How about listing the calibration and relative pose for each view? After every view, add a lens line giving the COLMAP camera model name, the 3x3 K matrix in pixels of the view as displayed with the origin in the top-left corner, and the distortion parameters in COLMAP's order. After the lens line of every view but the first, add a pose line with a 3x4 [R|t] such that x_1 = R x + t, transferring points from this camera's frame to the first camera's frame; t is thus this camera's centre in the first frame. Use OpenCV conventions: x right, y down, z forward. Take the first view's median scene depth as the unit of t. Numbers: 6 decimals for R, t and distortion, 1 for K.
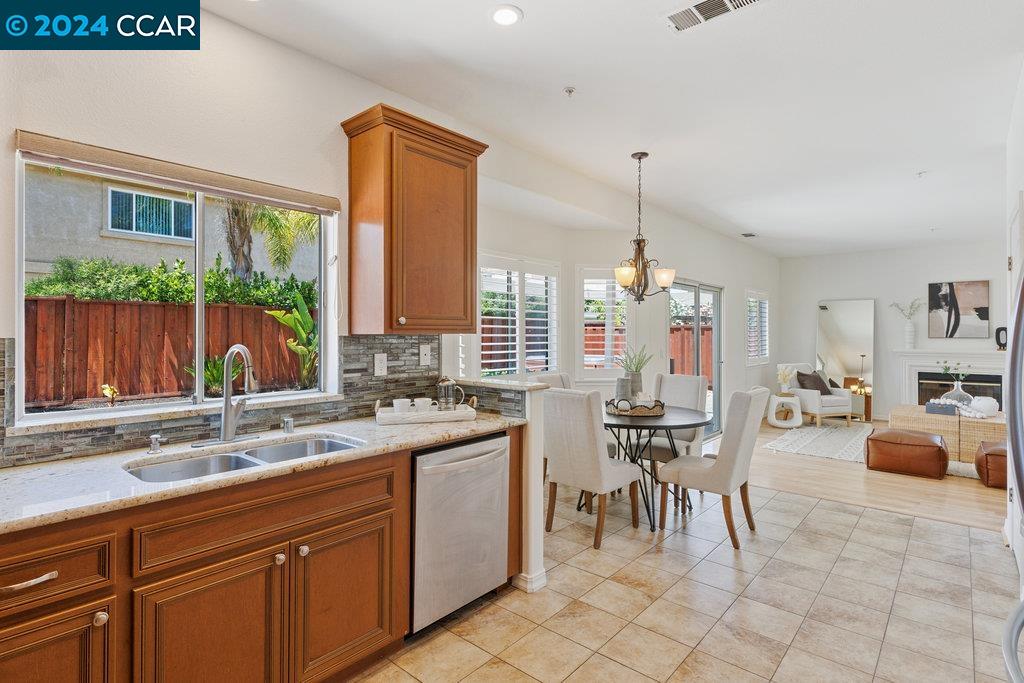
lens RADIAL K [[502.0, 0, 508.6], [0, 502.0, 332.2], [0, 0, 1]] dist [-0.000703, -0.000647]
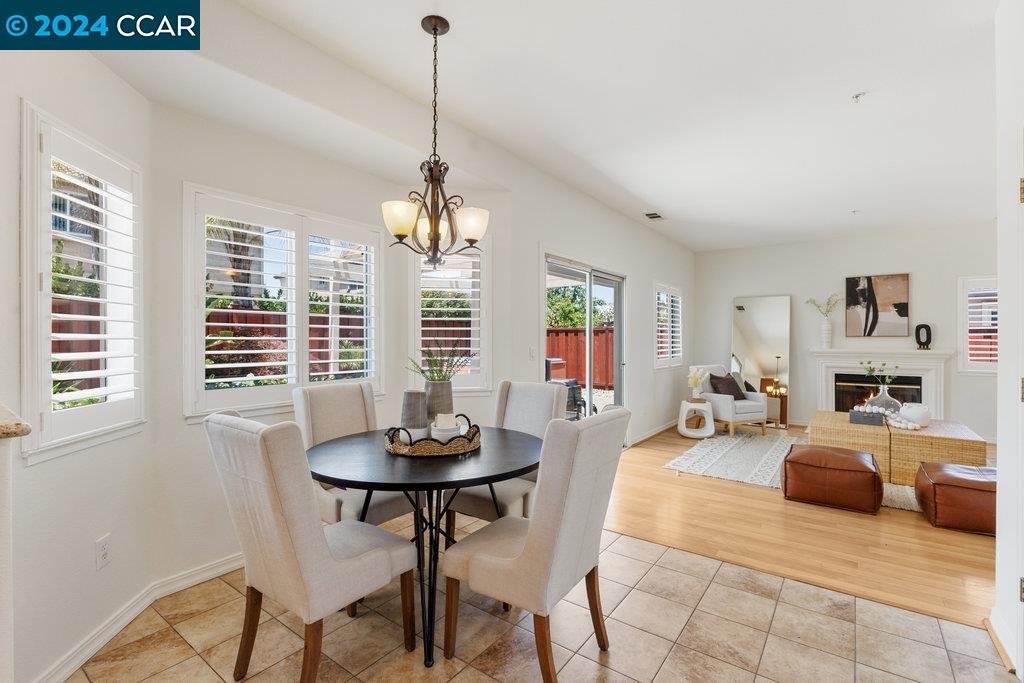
lens RADIAL K [[458.4, 0, 512.0], [0, 458.4, 341.5], [0, 0, 1]] dist [-0.001493, -0.000502]
pose [[0.995974, -0.002019, 0.089614, 0.164321], [0.001365, 0.999972, 0.007361, 0.014784], [-0.089627, -0.007209, 0.995949, 0.236879]]
